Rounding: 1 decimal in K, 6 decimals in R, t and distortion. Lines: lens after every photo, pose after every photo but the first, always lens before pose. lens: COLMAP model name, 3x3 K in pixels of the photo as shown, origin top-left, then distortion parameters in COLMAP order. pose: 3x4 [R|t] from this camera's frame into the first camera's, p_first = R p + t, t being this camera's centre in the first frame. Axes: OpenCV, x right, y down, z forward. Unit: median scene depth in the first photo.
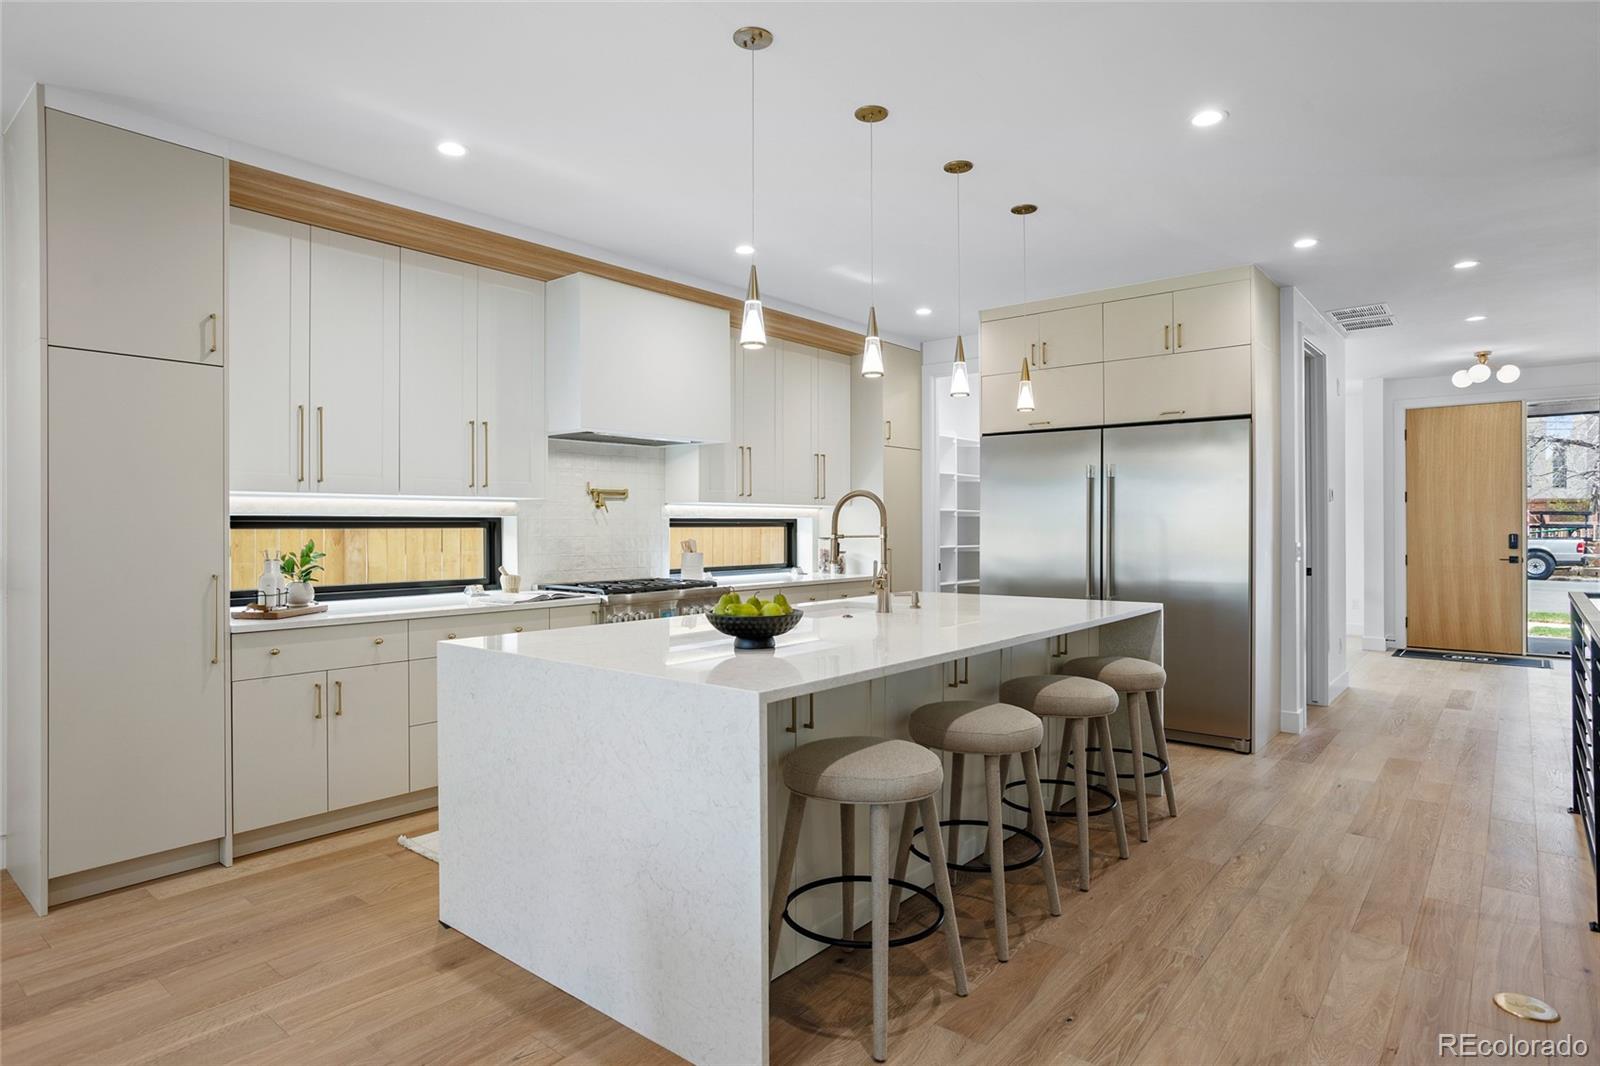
lens RADIAL K [[874.5, 0, 806.9], [0, 874.5, 530.3], [0, 0, 1]] dist [-0.006489, 0.003192]
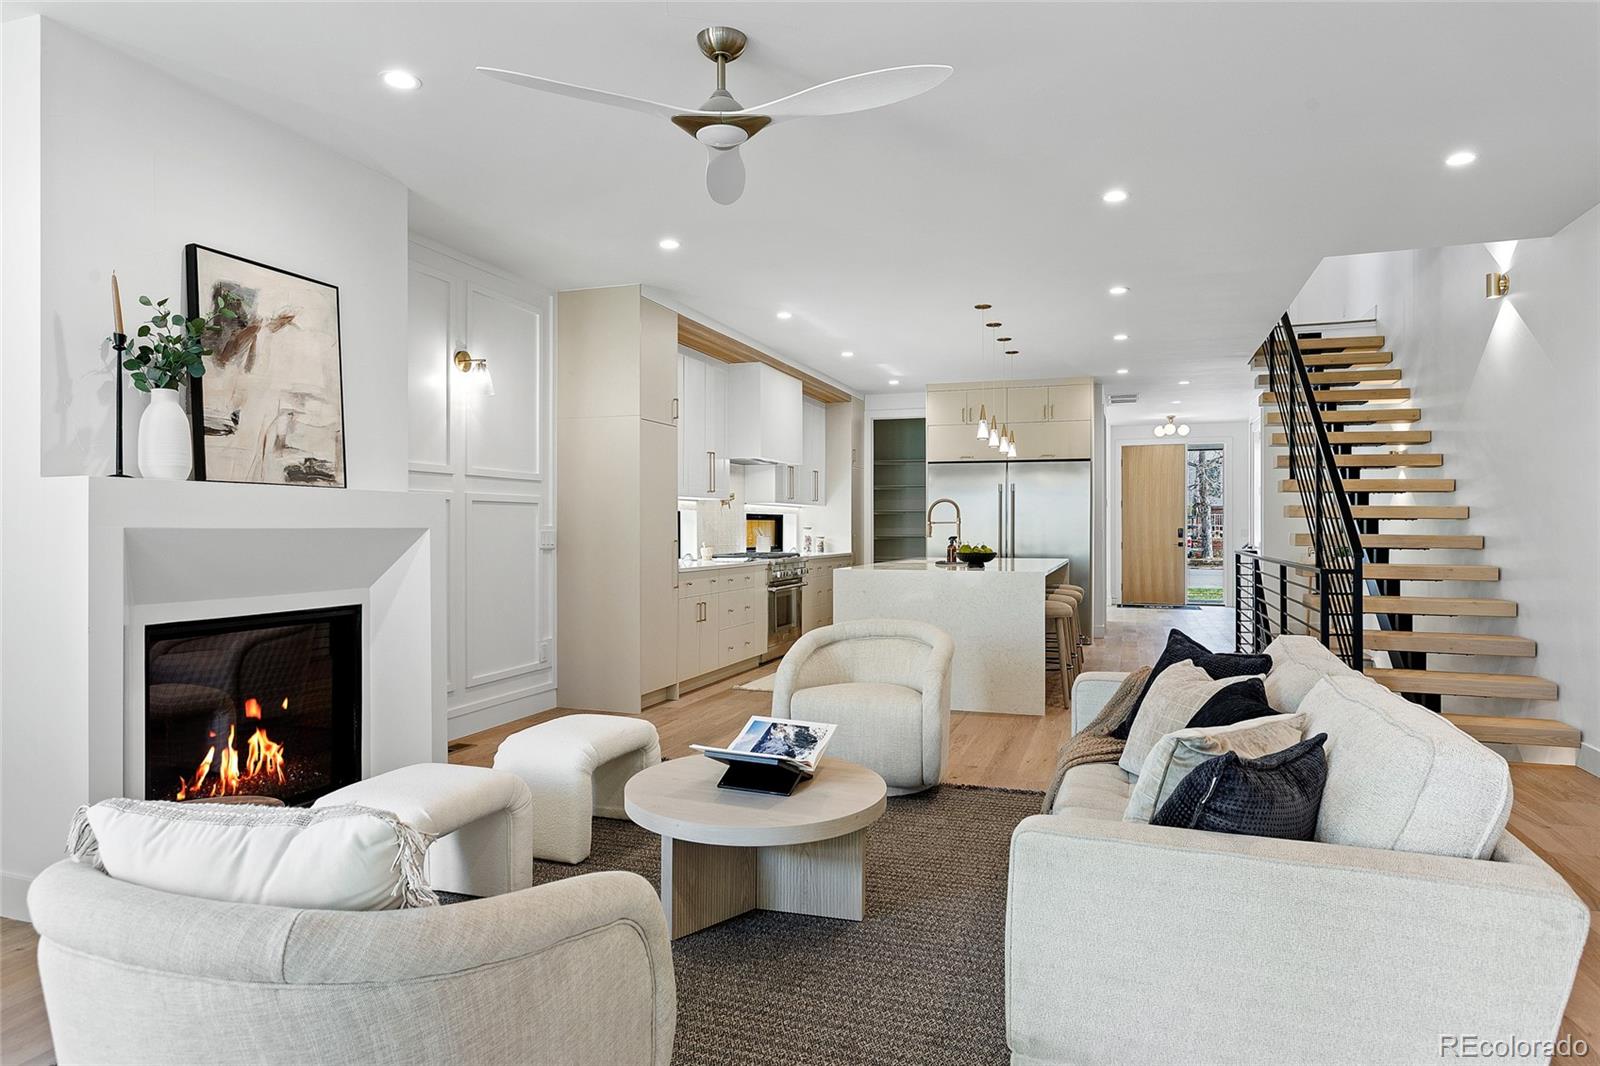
lens RADIAL K [[960.6, 0, 807.5], [0, 960.6, 530.7], [0, 0, 1]] dist [0.001391, 0.002729]
pose [[0.934057, 0.001374, 0.357120, -0.657673], [-0.000293, 0.999995, -0.003083, 0.021254], [-0.357123, 0.002775, 0.934053, -0.571978]]
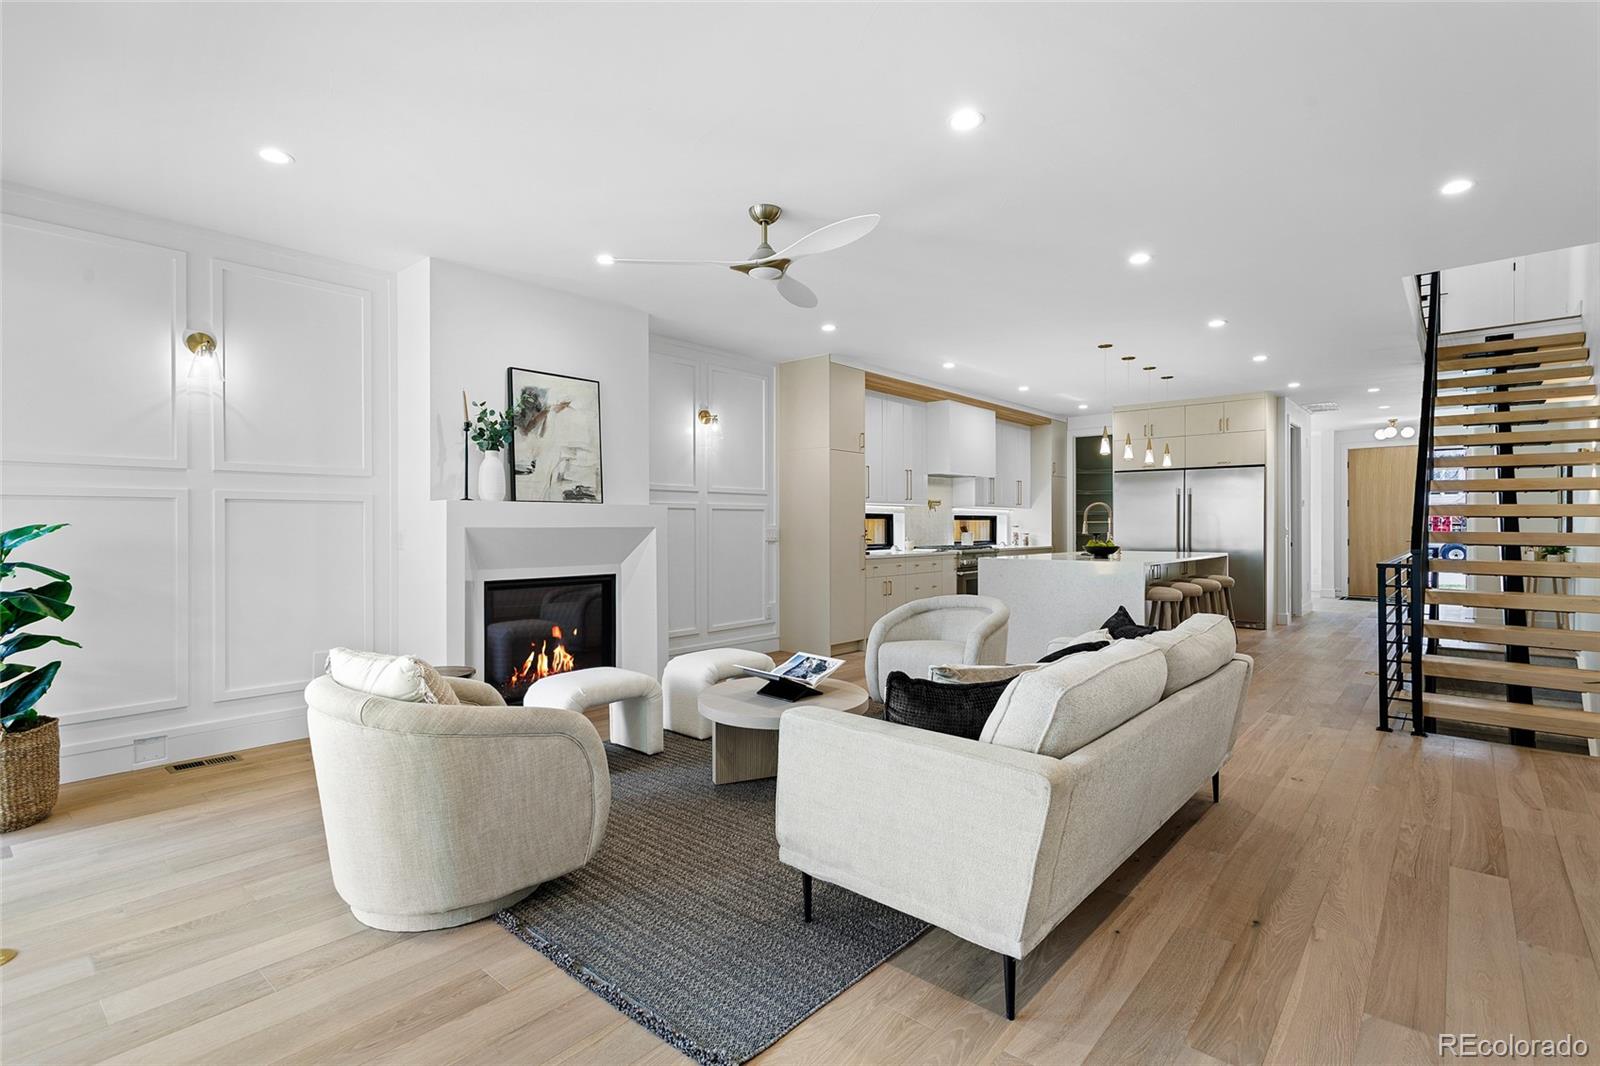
lens RADIAL K [[767.0, 0, 803.6], [0, 767.0, 531.7], [0, 0, 1]] dist [0.008629, -0.000402]
pose [[0.999734, 0.001675, -0.022986, -0.460449], [-0.001624, 0.999996, 0.002207, 0.020322], [0.022989, -0.002169, 0.999733, -0.716419]]
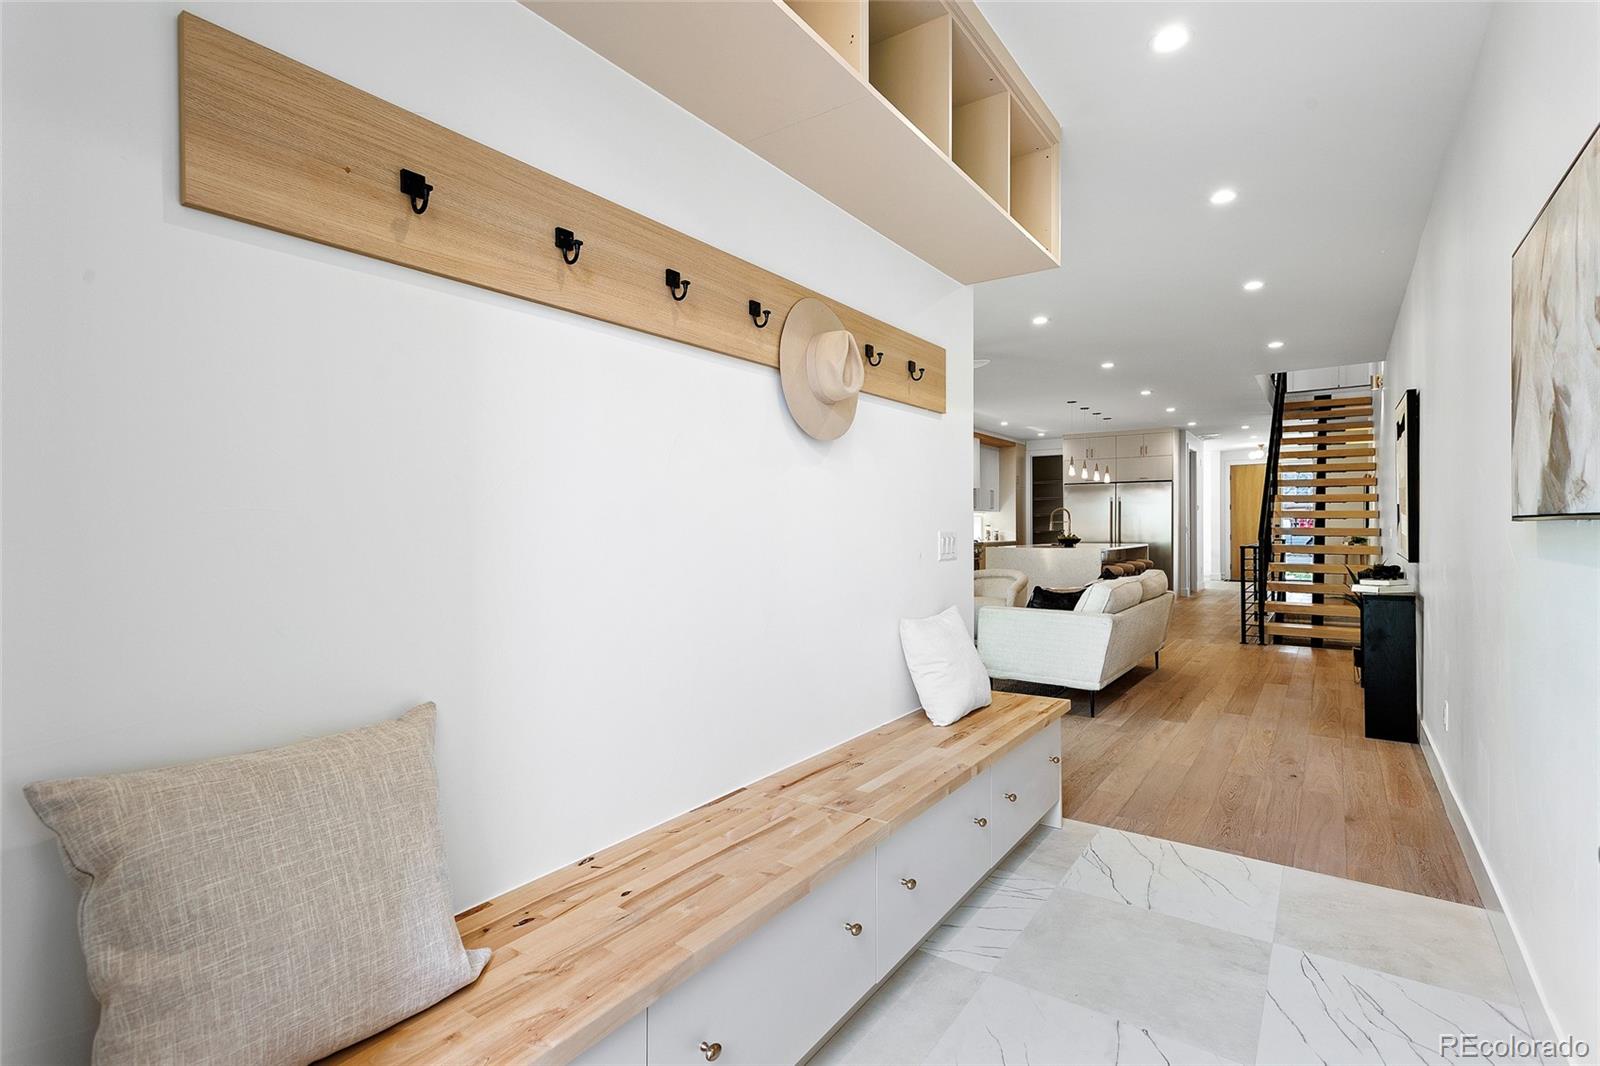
lens RADIAL K [[767.0, 0, 801.0], [0, 767.0, 535.4], [0, 0, 1]] dist [0.008629, -0.000402]
pose [[0.996986, -0.002236, 0.077546, -0.766833], [0.001741, 0.999978, 0.006454, 0.025348], [-0.077559, -0.006299, 0.996968, -1.204004]]
